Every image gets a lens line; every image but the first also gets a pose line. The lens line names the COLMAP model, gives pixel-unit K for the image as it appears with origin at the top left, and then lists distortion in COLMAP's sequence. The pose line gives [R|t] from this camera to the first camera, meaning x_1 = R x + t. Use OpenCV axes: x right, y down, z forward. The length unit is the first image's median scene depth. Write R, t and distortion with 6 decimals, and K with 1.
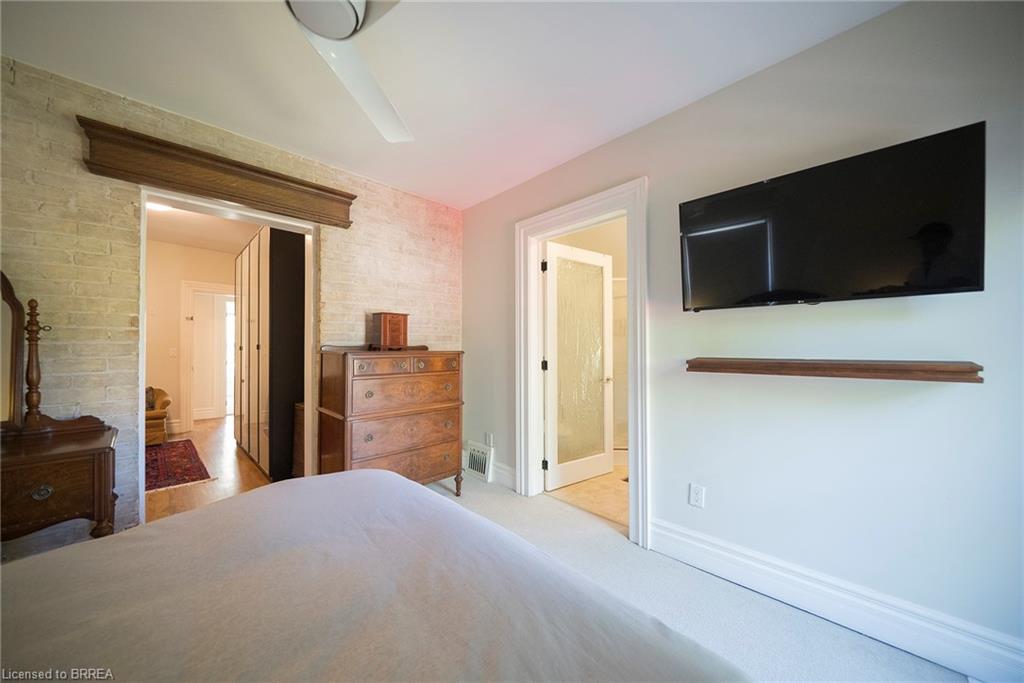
lens RADIAL K [[352.2, 0, 518.9], [0, 352.2, 345.0], [0, 0, 1]] dist [-0.007281, 0.000432]
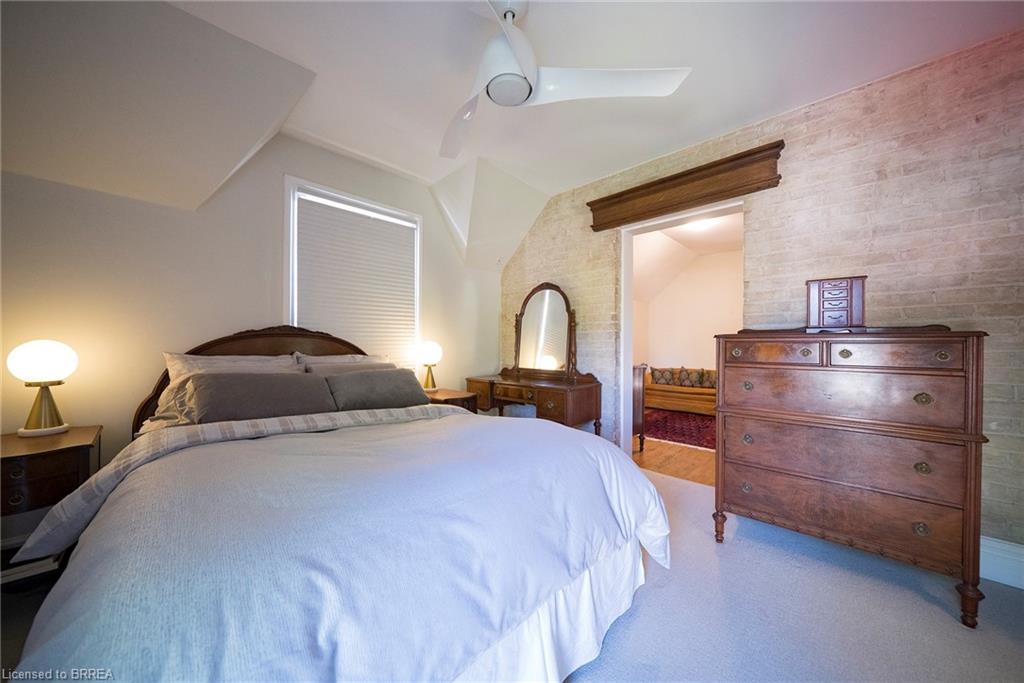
lens RADIAL K [[352.2, 0, 513.8], [0, 352.2, 340.1], [0, 0, 1]] dist [-0.007281, 0.000432]
pose [[0.013970, 0.001918, -0.999901, 0.360832], [0.015679, 0.999875, 0.002137, 0.018219], [0.999779, -0.015708, 0.013938, 0.421414]]
